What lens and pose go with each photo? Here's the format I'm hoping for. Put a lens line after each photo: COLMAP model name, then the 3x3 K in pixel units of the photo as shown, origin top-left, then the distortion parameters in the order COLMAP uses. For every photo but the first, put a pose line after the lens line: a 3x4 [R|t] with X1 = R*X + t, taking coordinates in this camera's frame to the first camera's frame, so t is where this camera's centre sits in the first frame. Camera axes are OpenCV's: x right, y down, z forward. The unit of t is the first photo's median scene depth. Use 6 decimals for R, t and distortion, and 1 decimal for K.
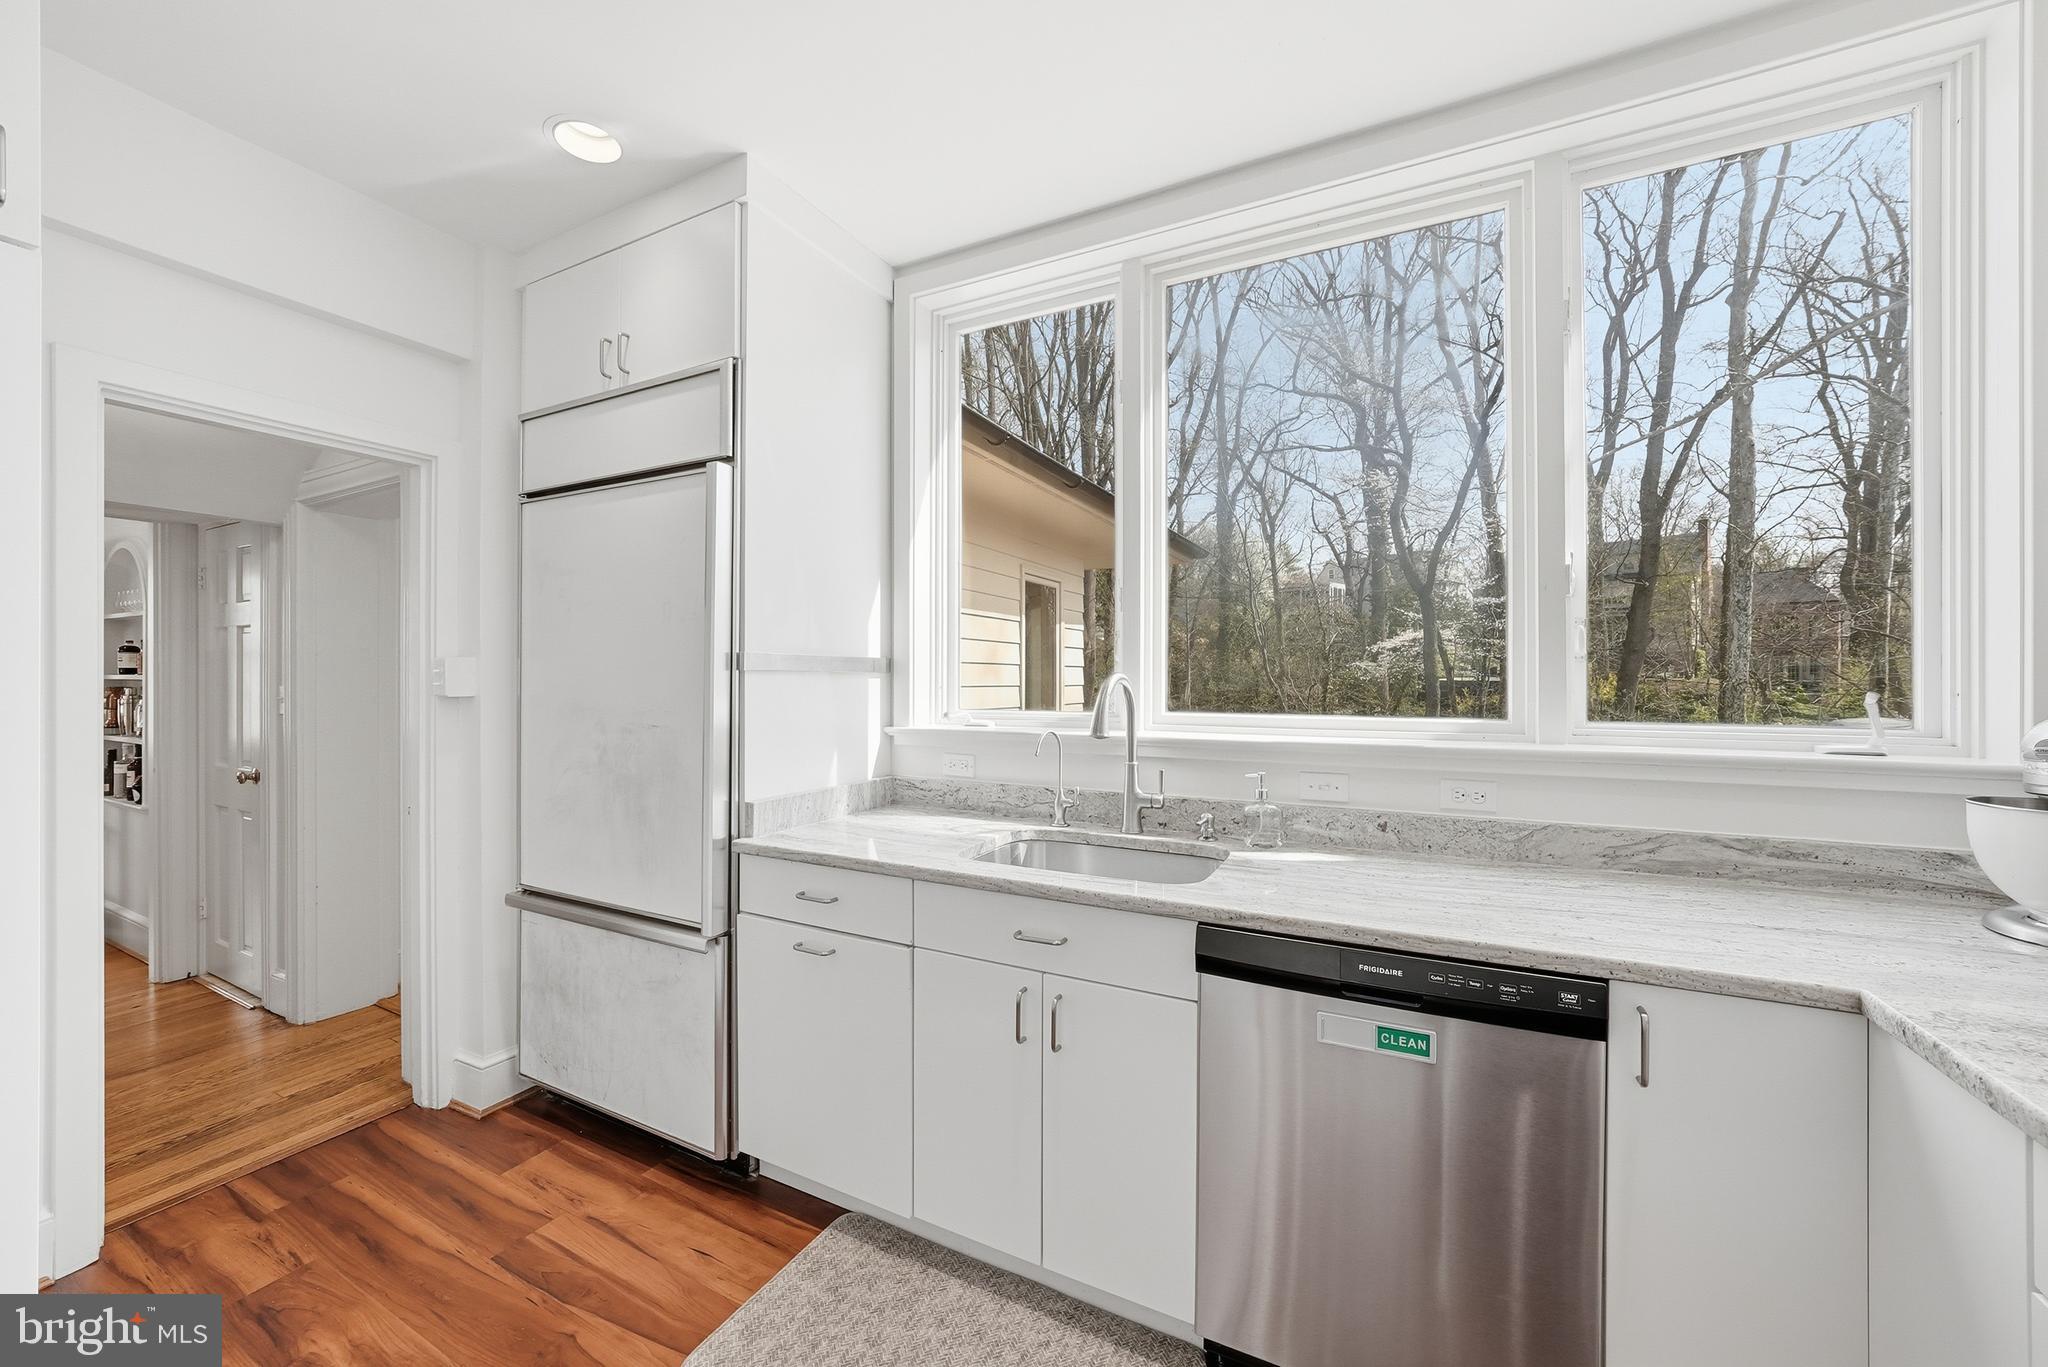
lens RADIAL K [[799.5, 0, 1024.3], [0, 799.5, 678.1], [0, 0, 1]] dist [-0.009880, 0.000336]
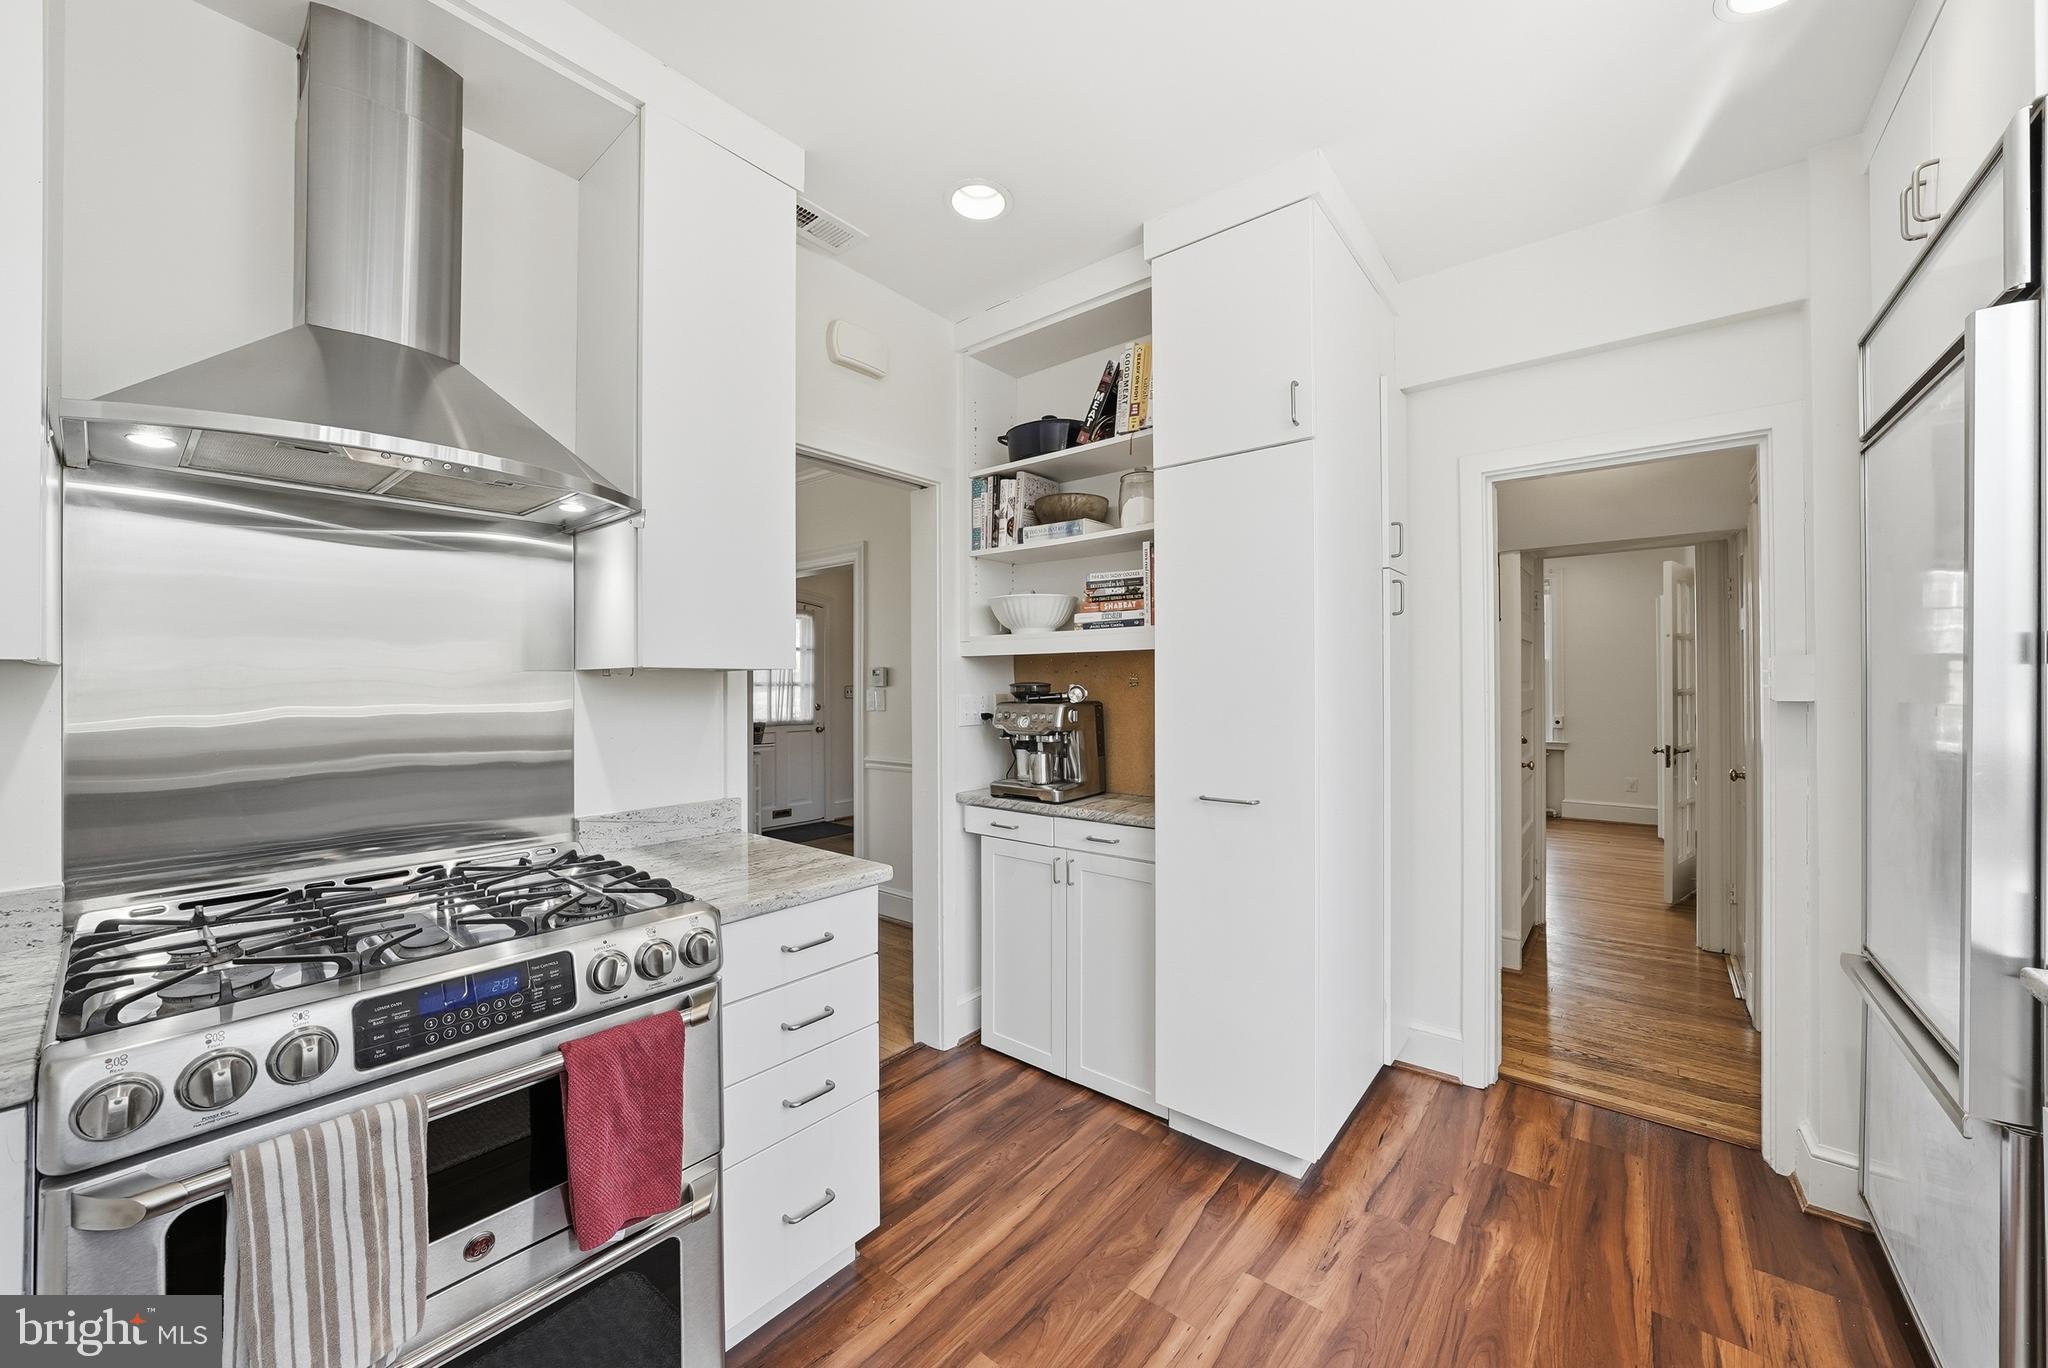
lens RADIAL K [[799.5, 0, 1024.3], [0, 799.5, 678.6], [0, 0, 1]] dist [-0.009880, 0.000336]
pose [[-0.215503, 0.008146, -0.976469, 0.355572], [-0.020748, 0.999701, 0.012919, 0.007623], [0.976283, 0.023043, -0.215270, 0.461146]]
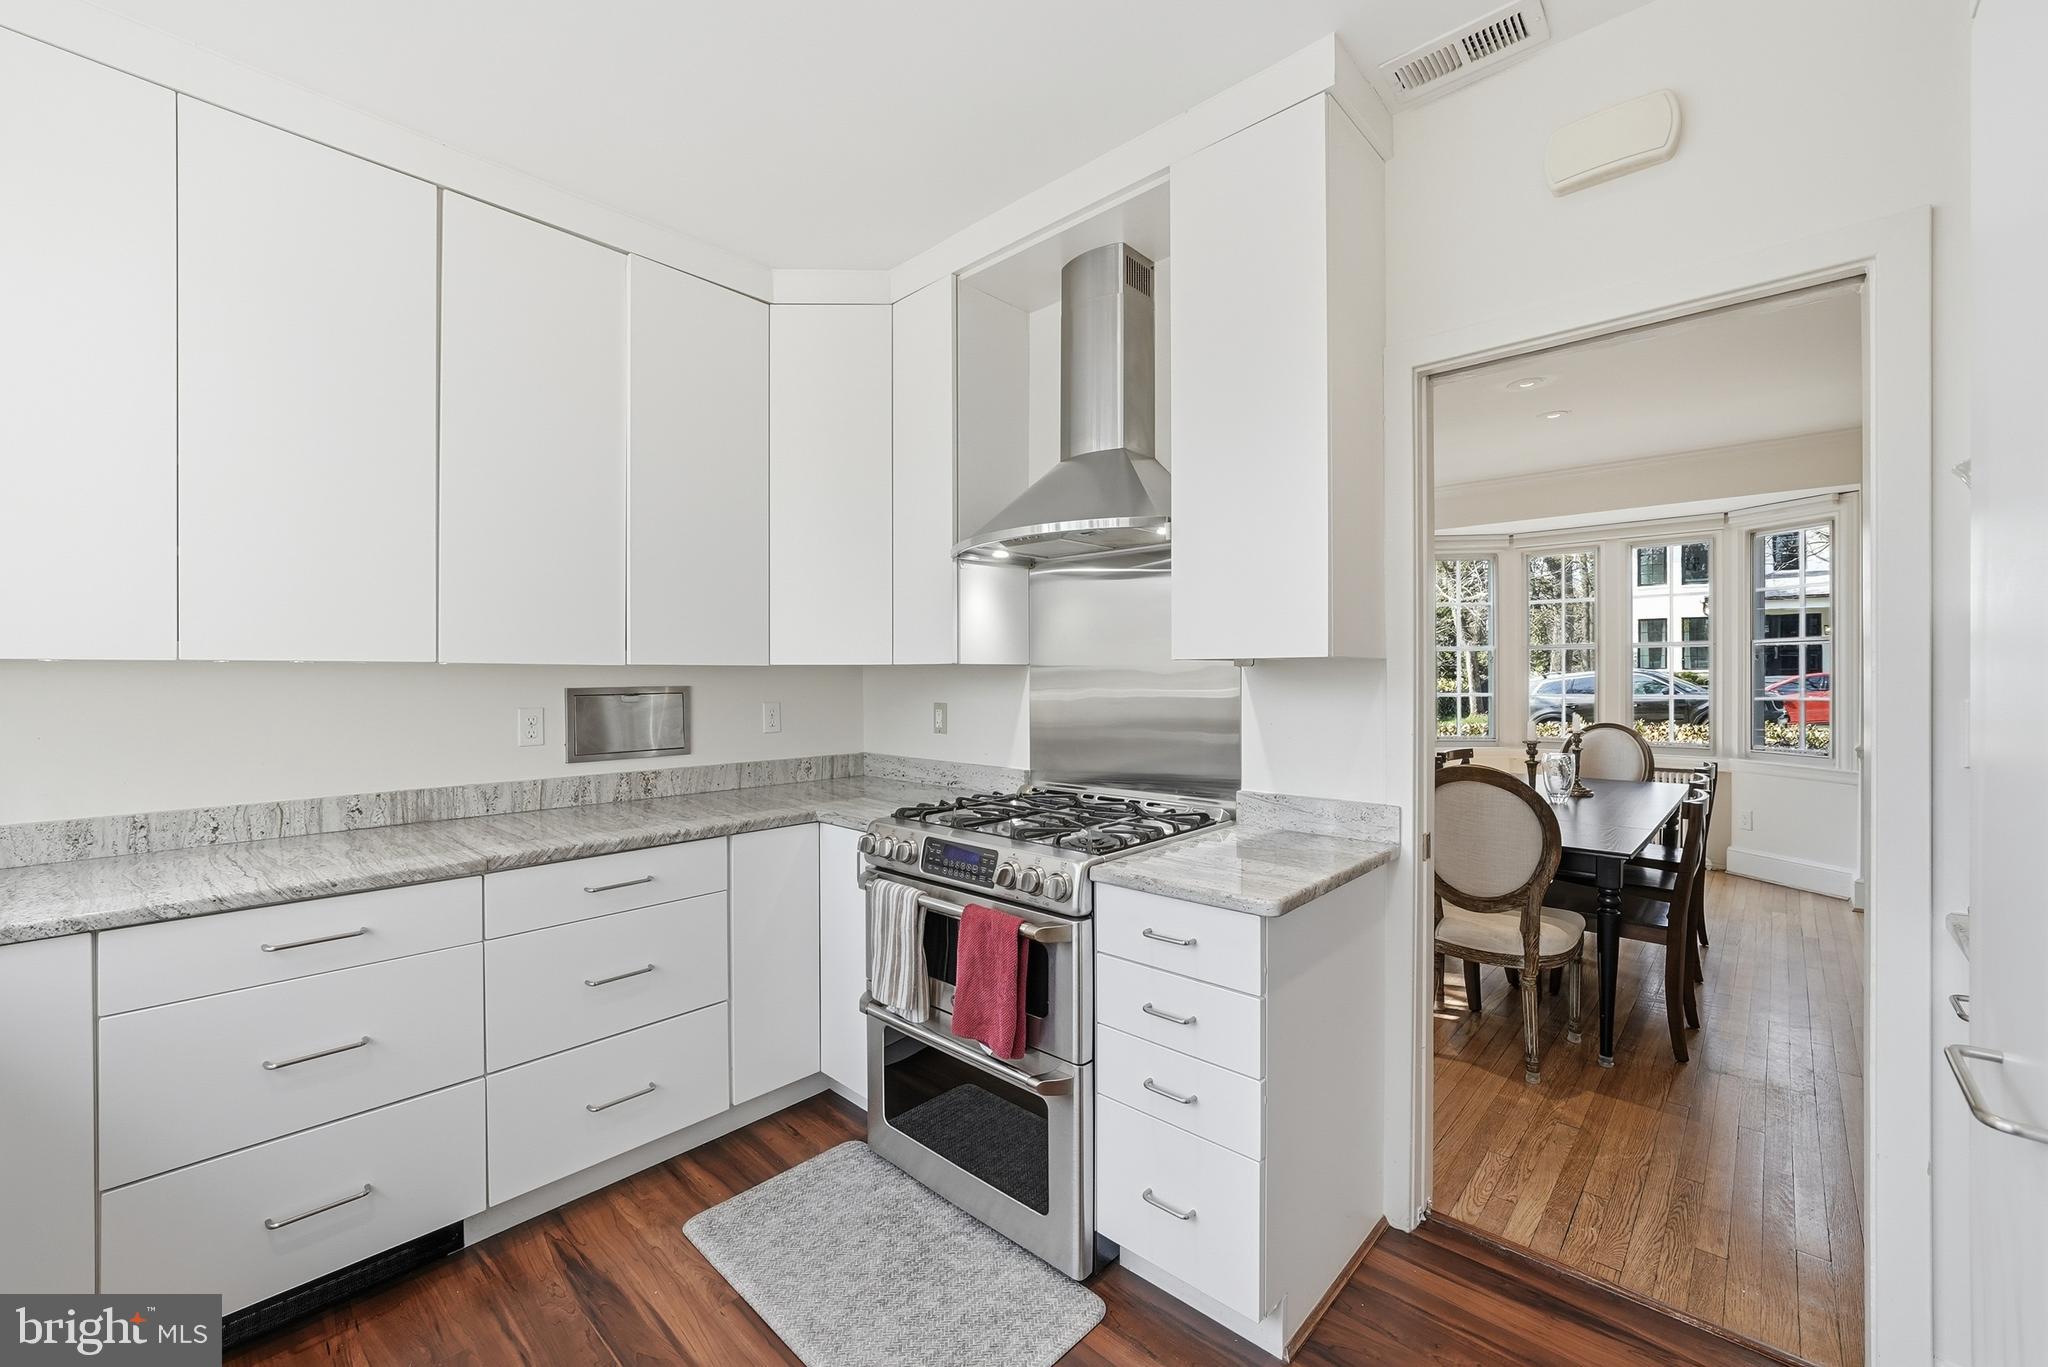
lens RADIAL K [[826.5, 0, 1024.0], [0, 826.5, 683.5], [0, 0, 1]] dist [-0.001035, 0.000171]
pose [[-0.959202, 0.008061, 0.282608, -0.500565], [0.016569, 0.999478, 0.027727, 0.013051], [-0.282237, 0.031278, -0.958835, 0.914014]]
